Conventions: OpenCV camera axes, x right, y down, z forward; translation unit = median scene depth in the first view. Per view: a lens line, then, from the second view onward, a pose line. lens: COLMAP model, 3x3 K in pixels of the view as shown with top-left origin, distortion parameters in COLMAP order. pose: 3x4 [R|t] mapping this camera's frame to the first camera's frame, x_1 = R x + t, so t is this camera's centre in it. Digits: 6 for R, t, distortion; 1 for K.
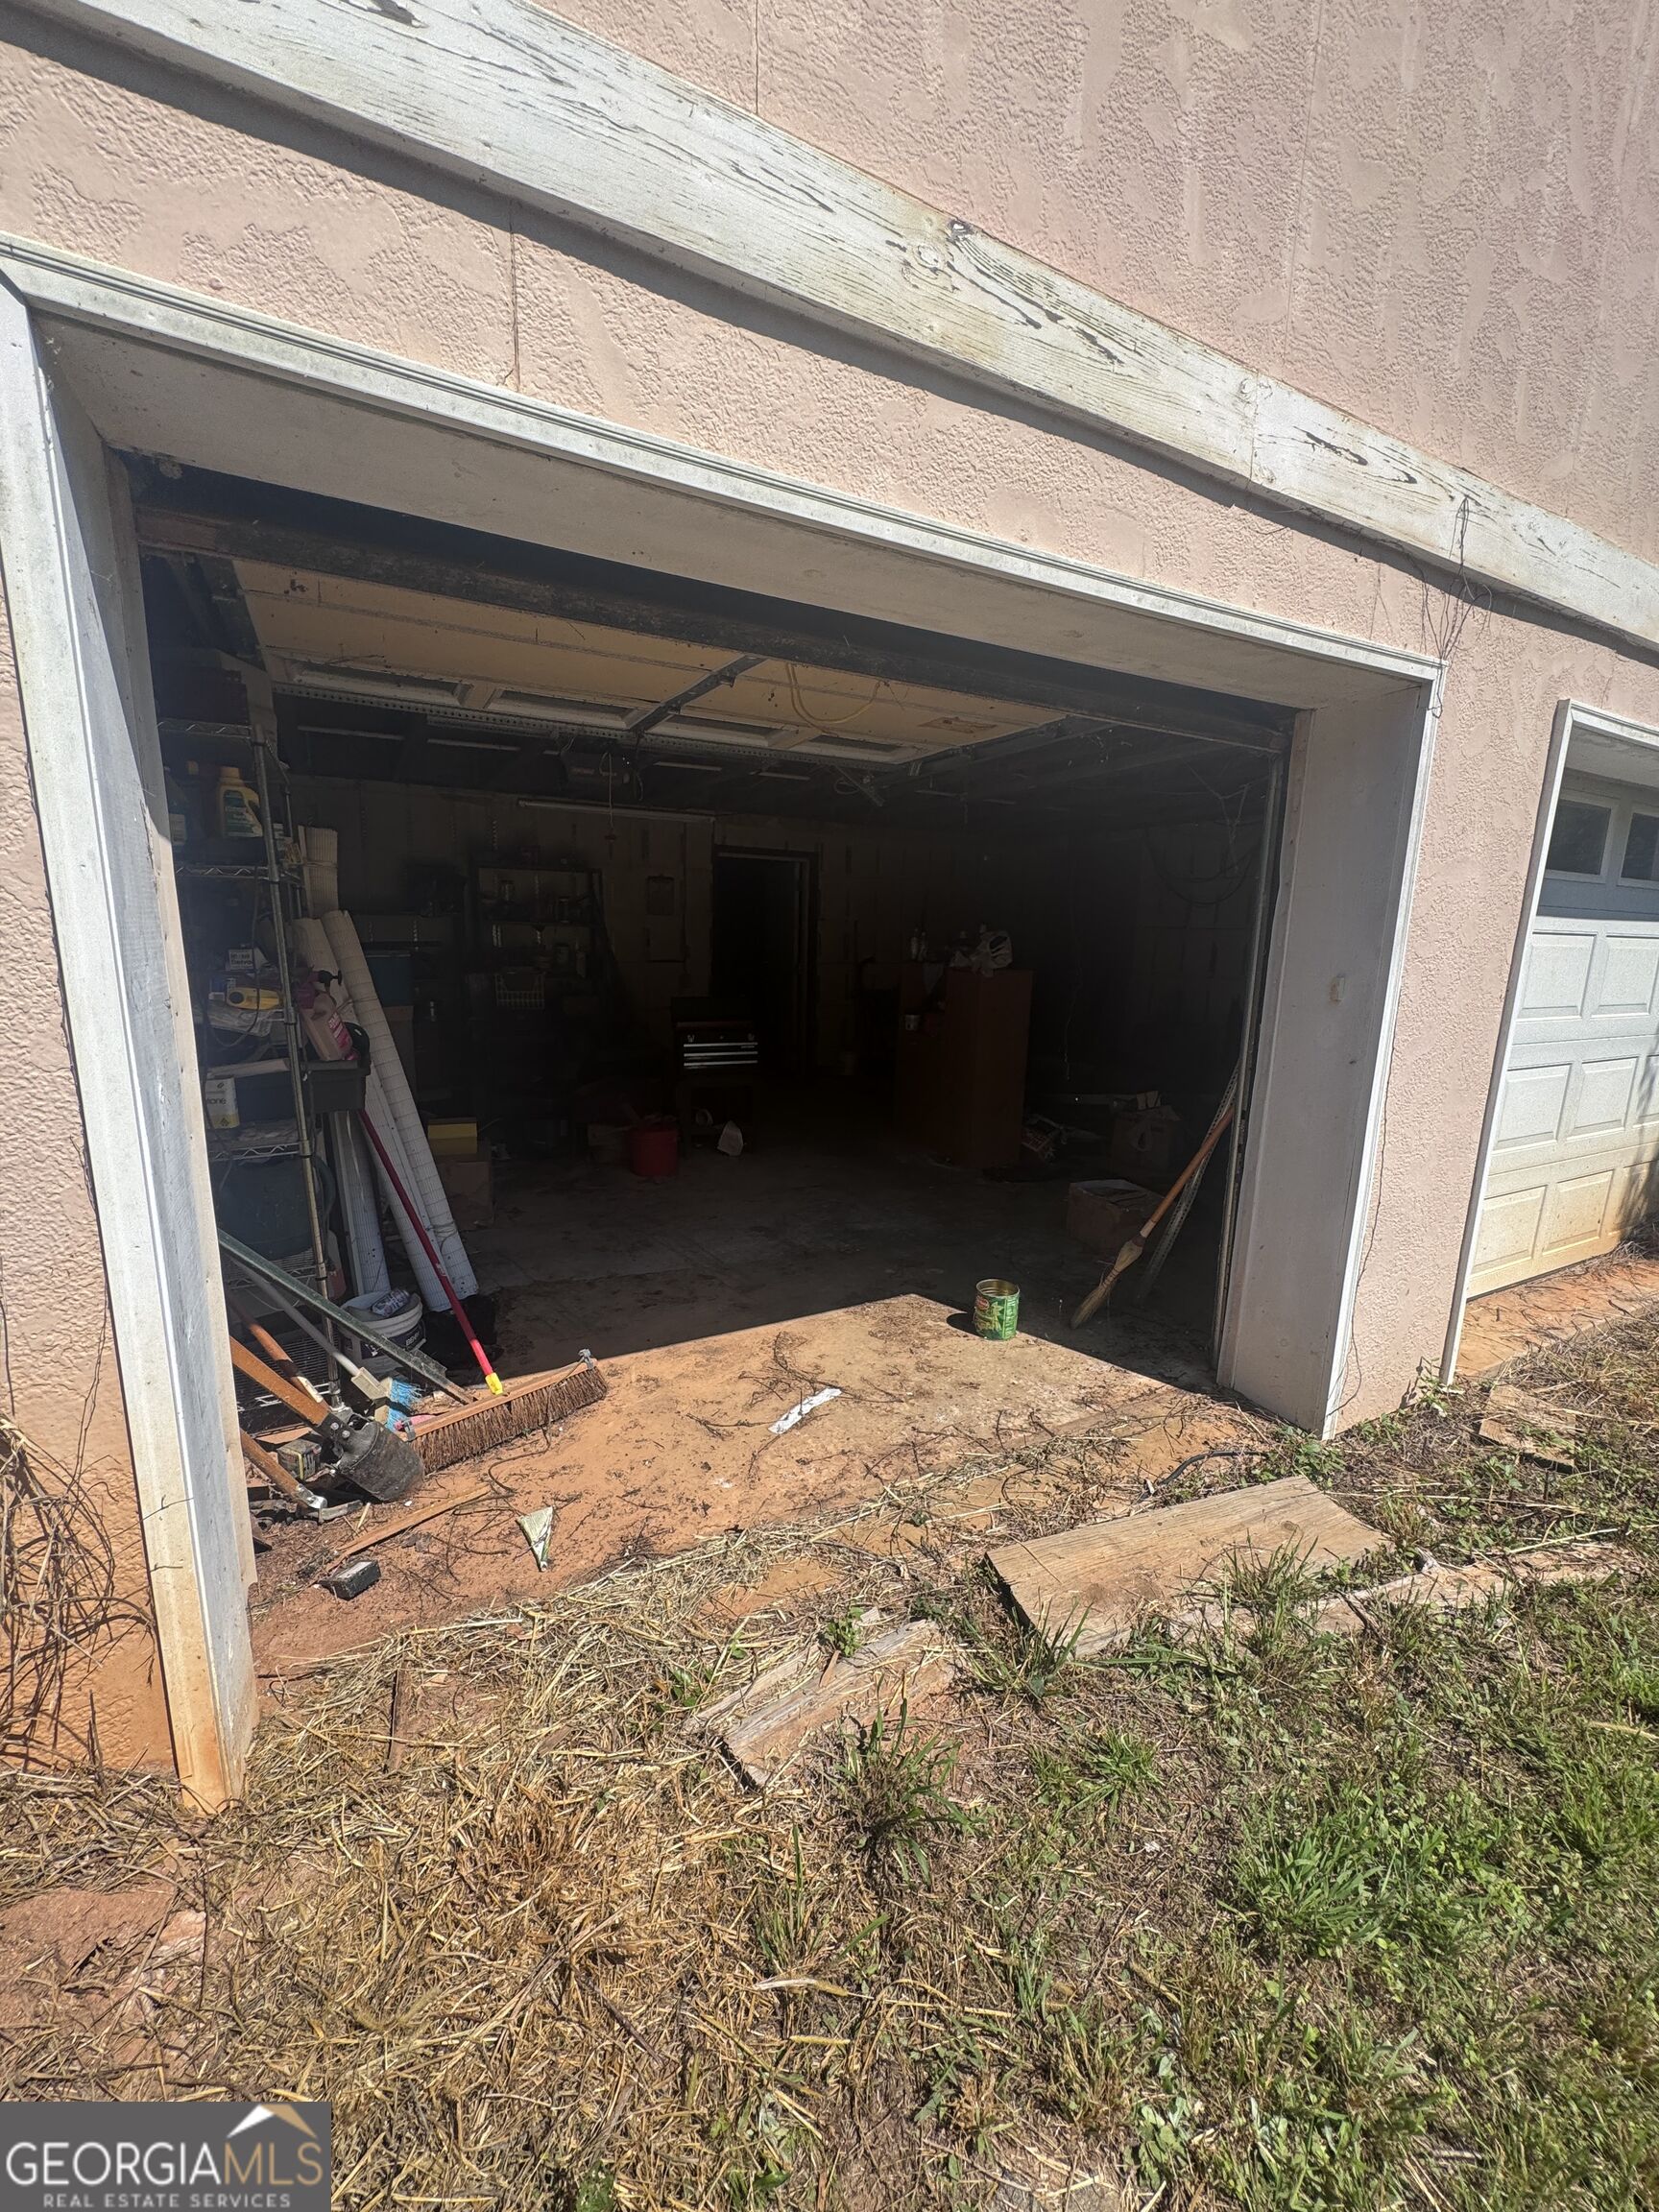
lens RADIAL K [[881.1, 0, 825.0], [0, 881.1, 1104.1], [0, 0, 1]] dist [0.000406, 0.000016]
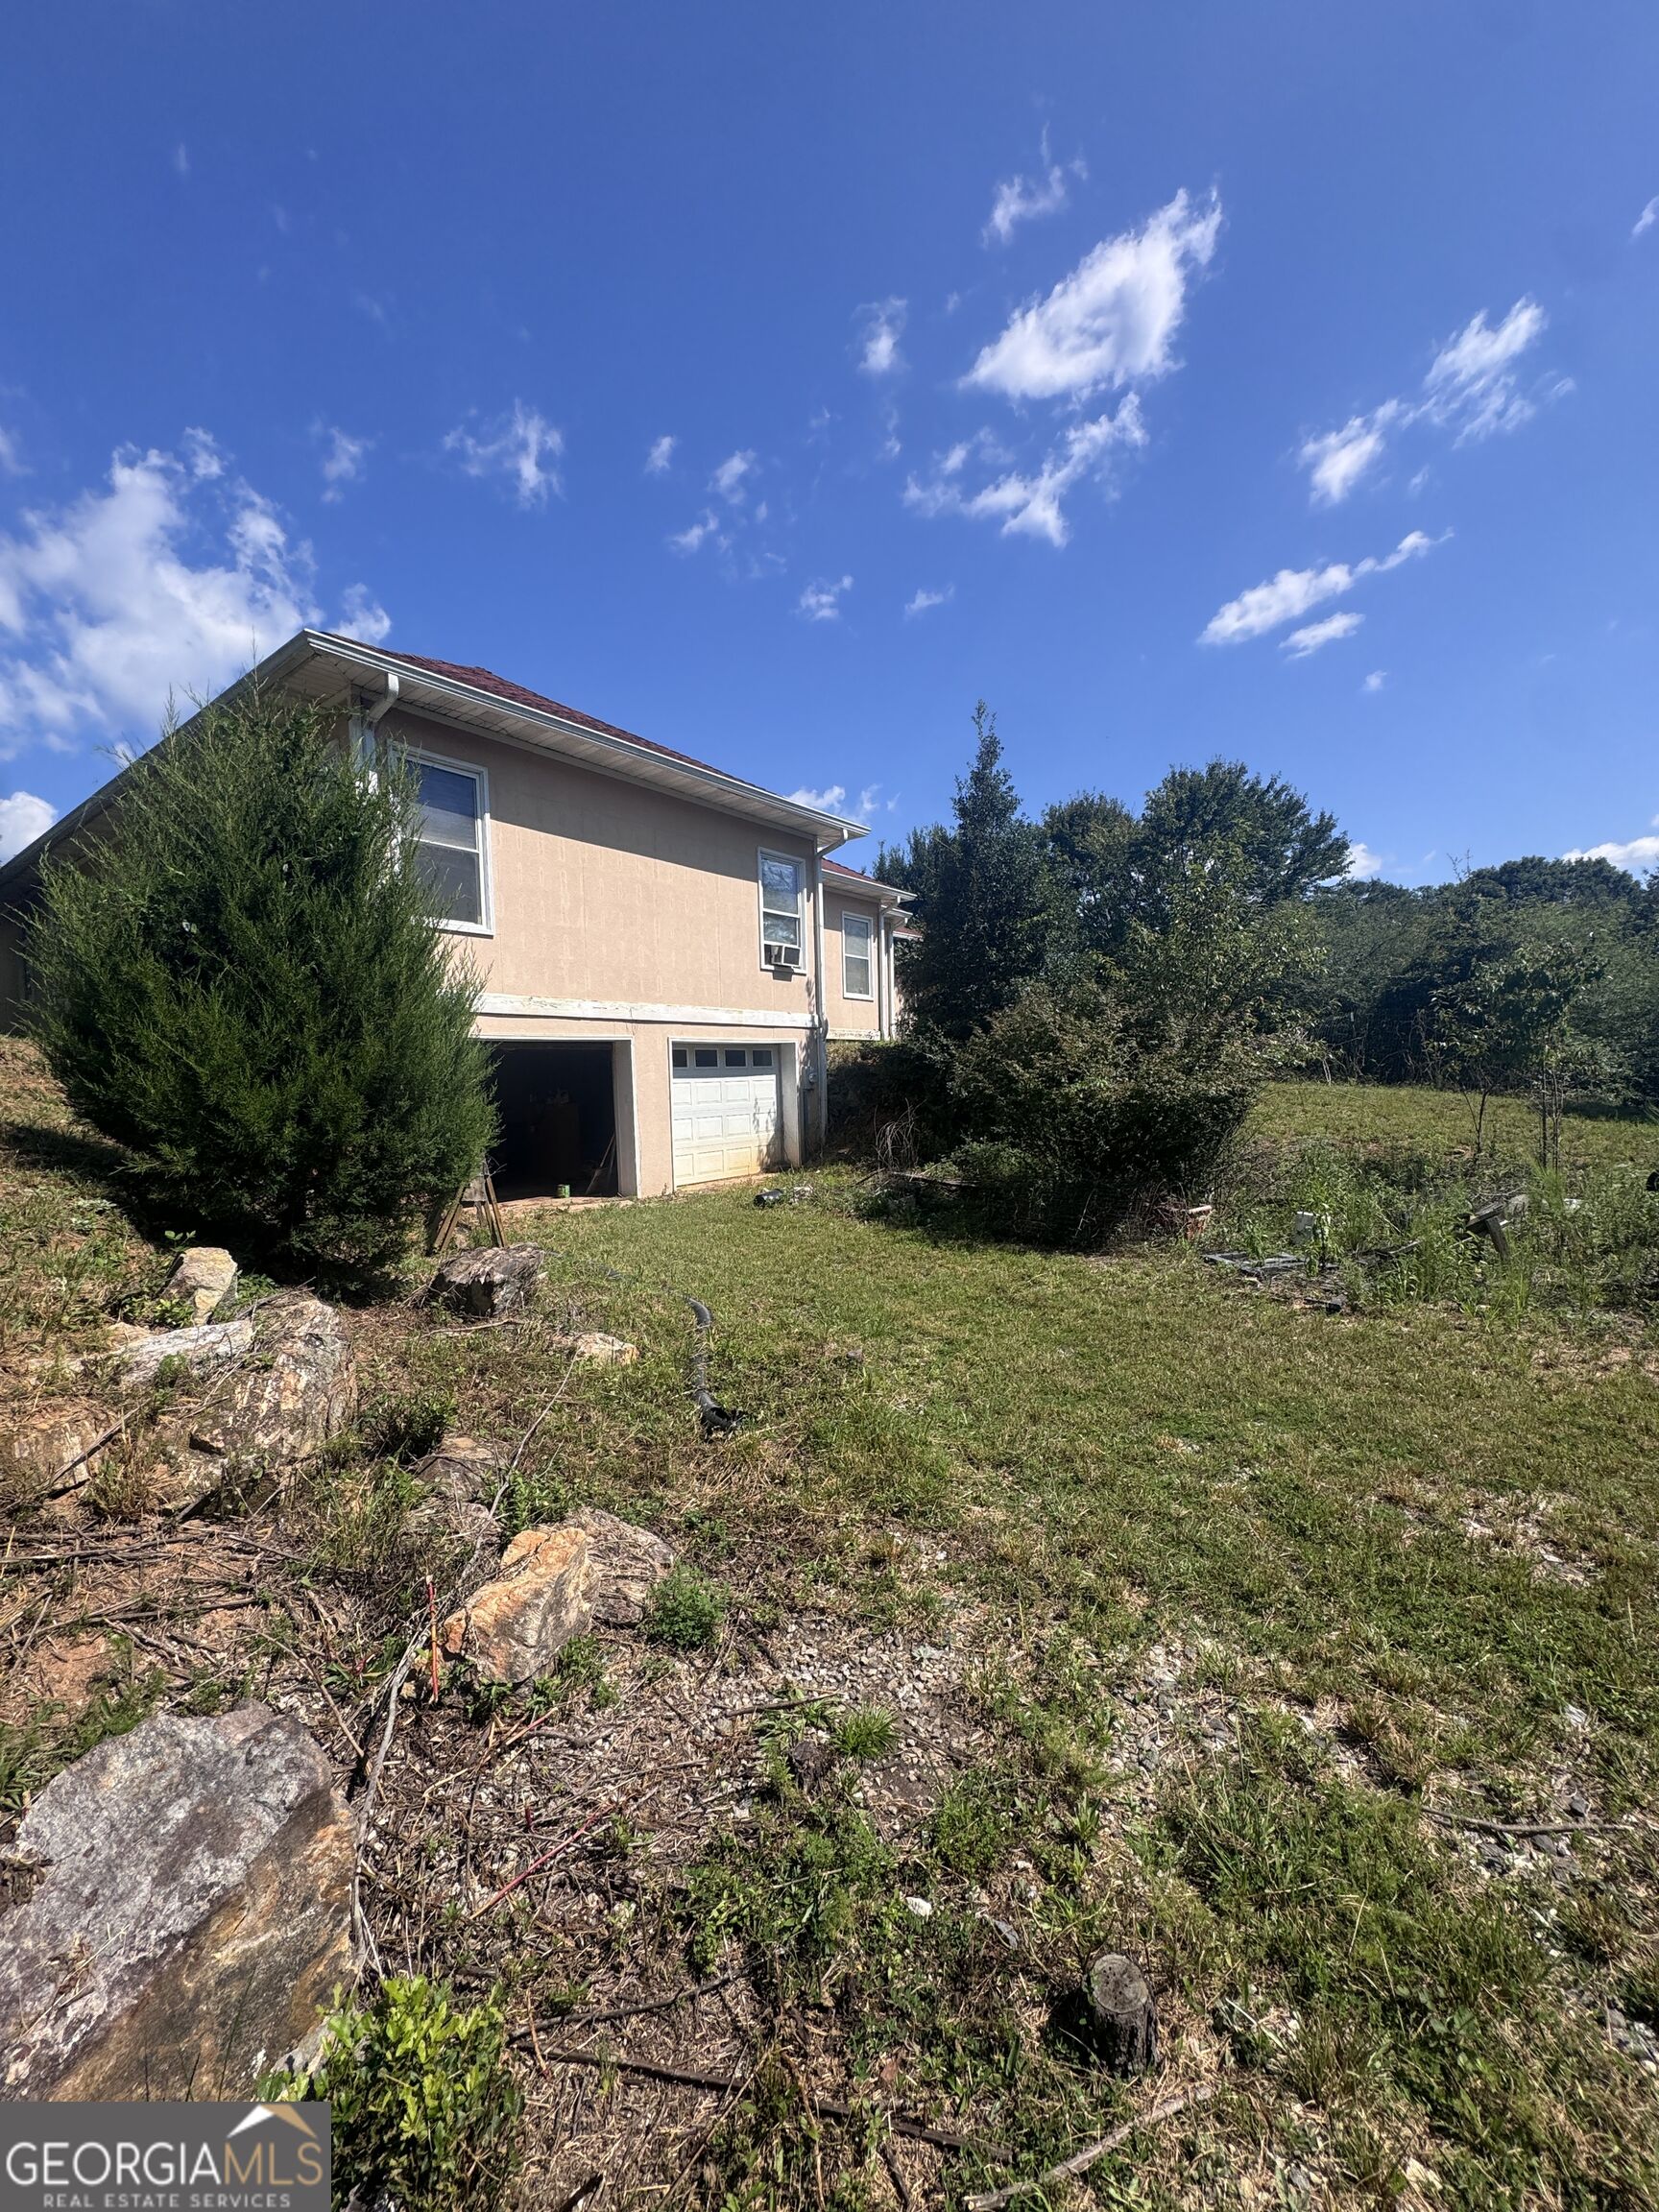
lens RADIAL K [[881.1, 0, 825.0], [0, 881.1, 1104.1], [0, 0, 1]] dist [0.000406, 0.000016]
pose [[0.908366, -0.065712, 0.412981, -0.360521], [0.134925, 0.980814, -0.140709, 0.628123], [-0.395811, 0.183537, 0.899804, -3.263719]]
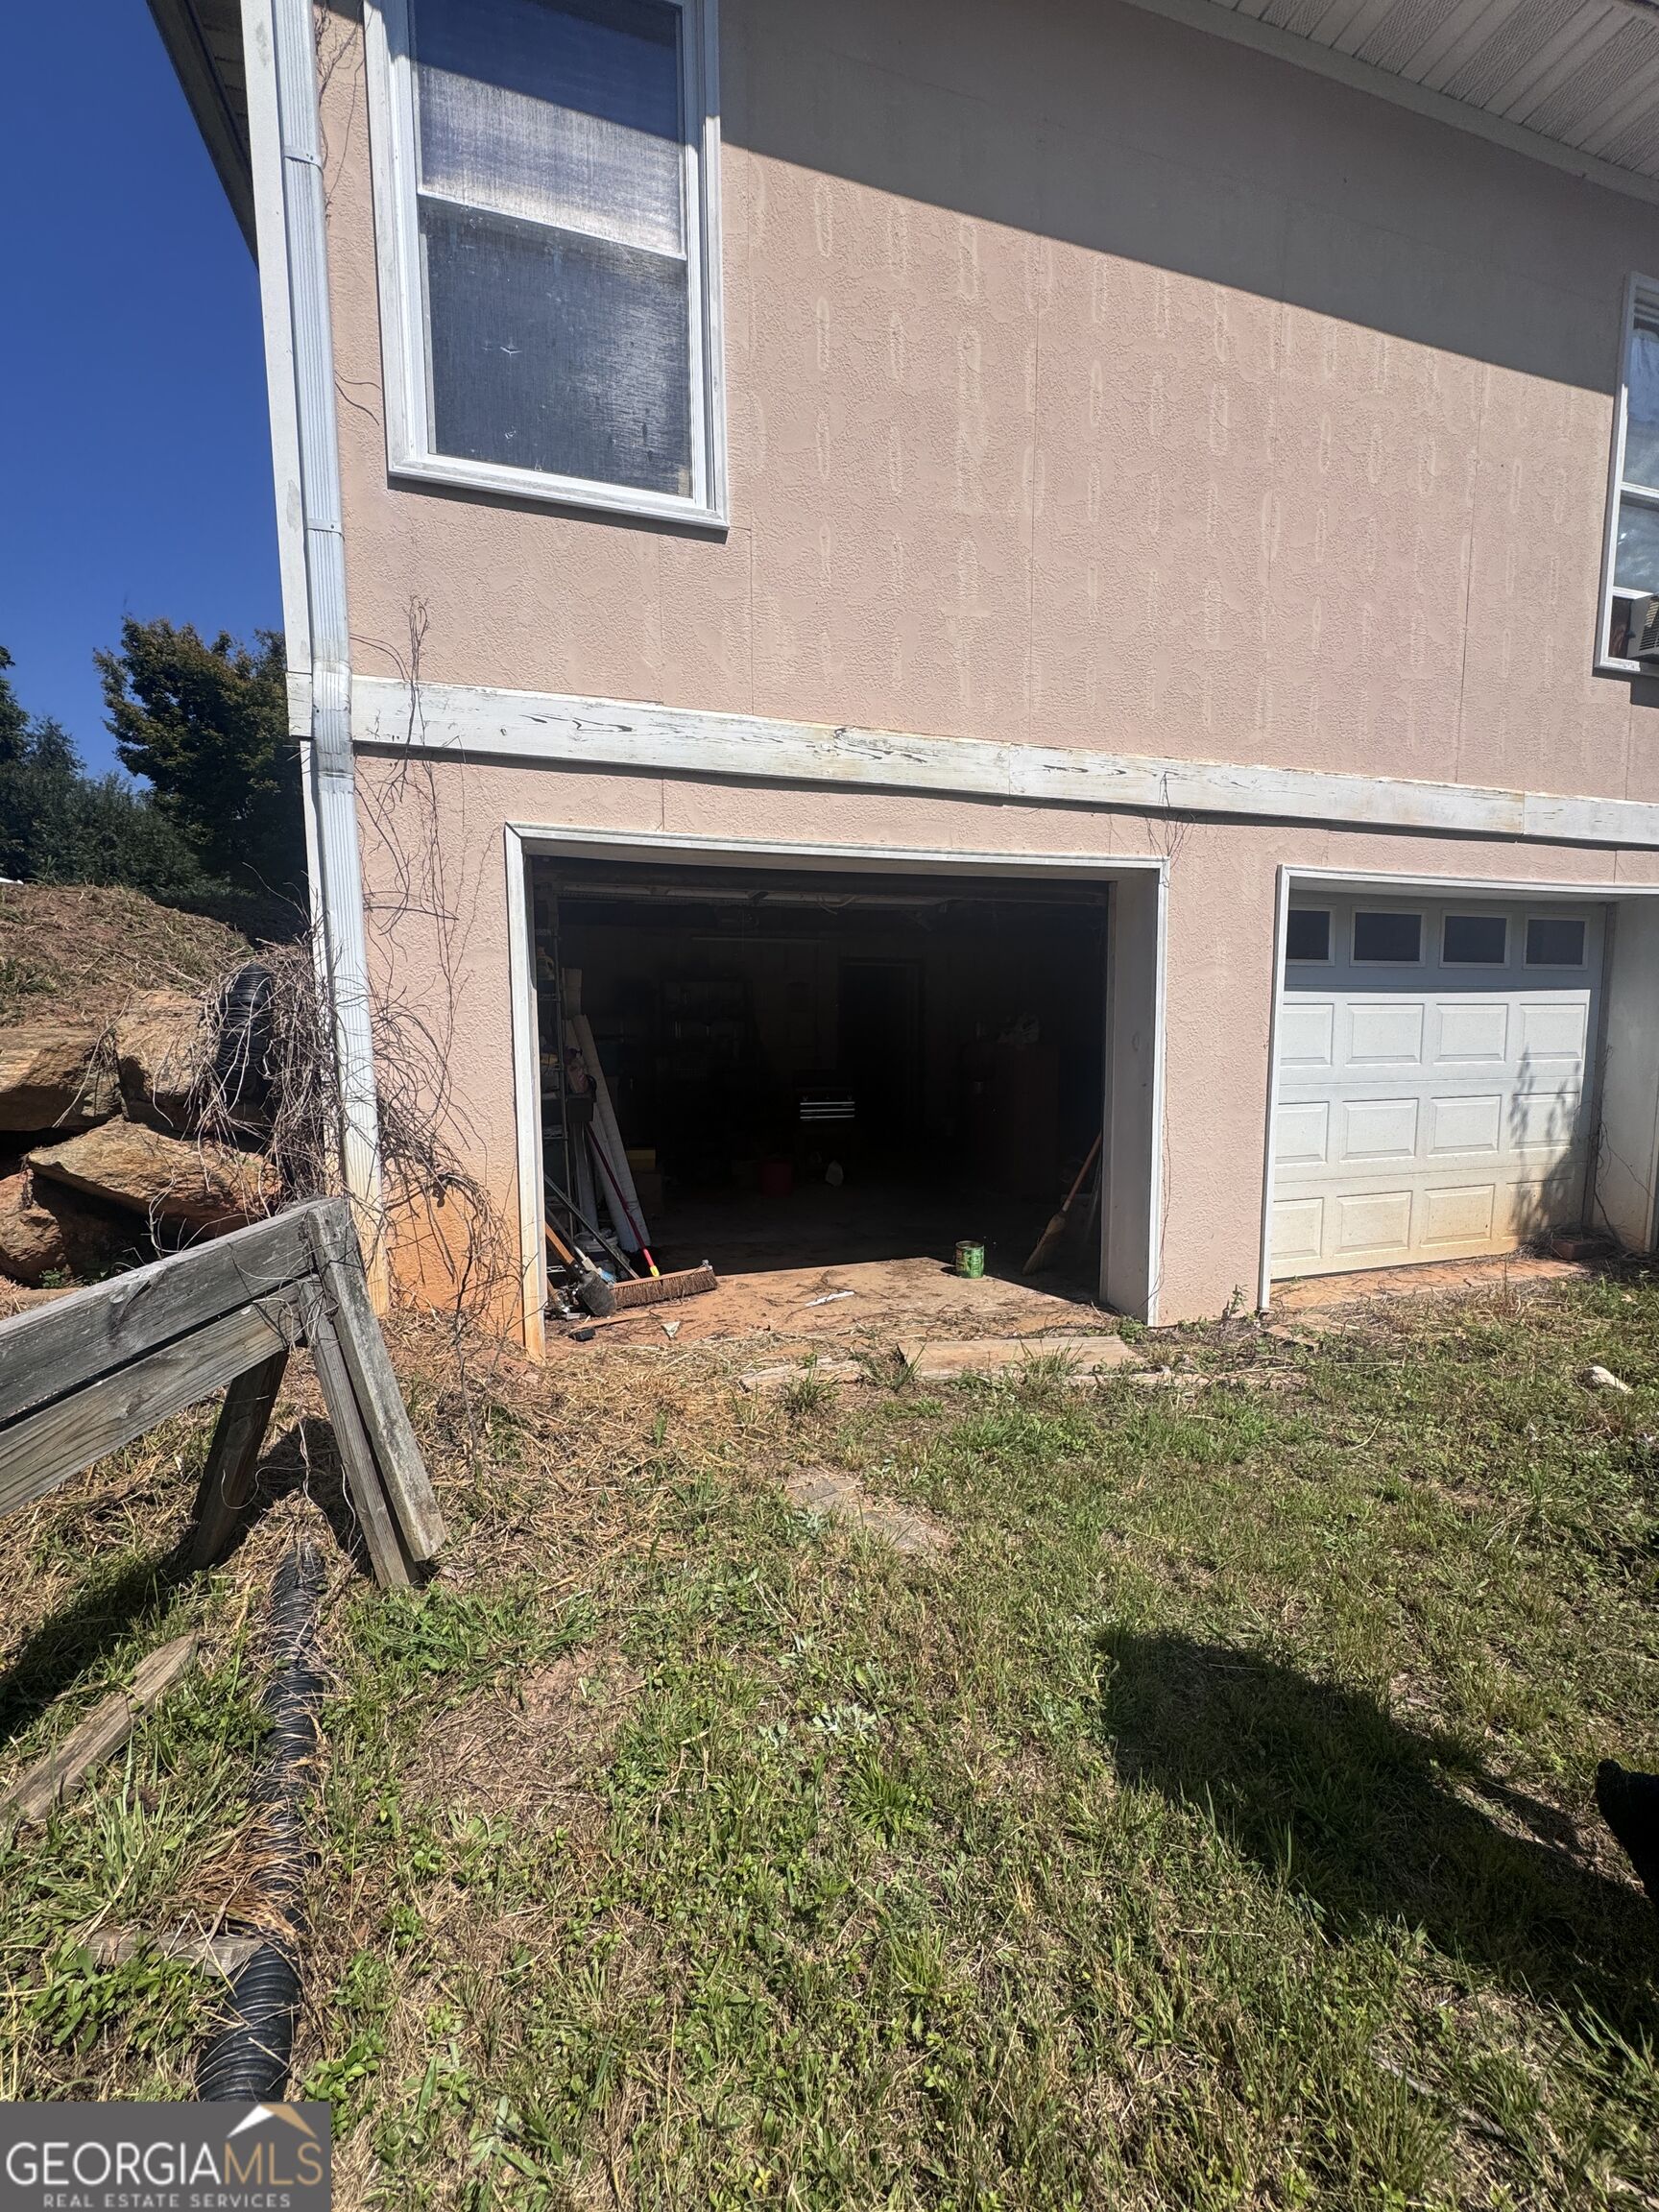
lens RADIAL K [[881.1, 0, 825.0], [0, 881.1, 1104.1], [0, 0, 1]] dist [0.000406, 0.000016]
pose [[0.979430, -0.010741, -0.201497, 0.301180], [-0.010493, 0.994520, -0.104020, 0.147414], [0.201510, 0.103994, 0.973950, -0.651255]]
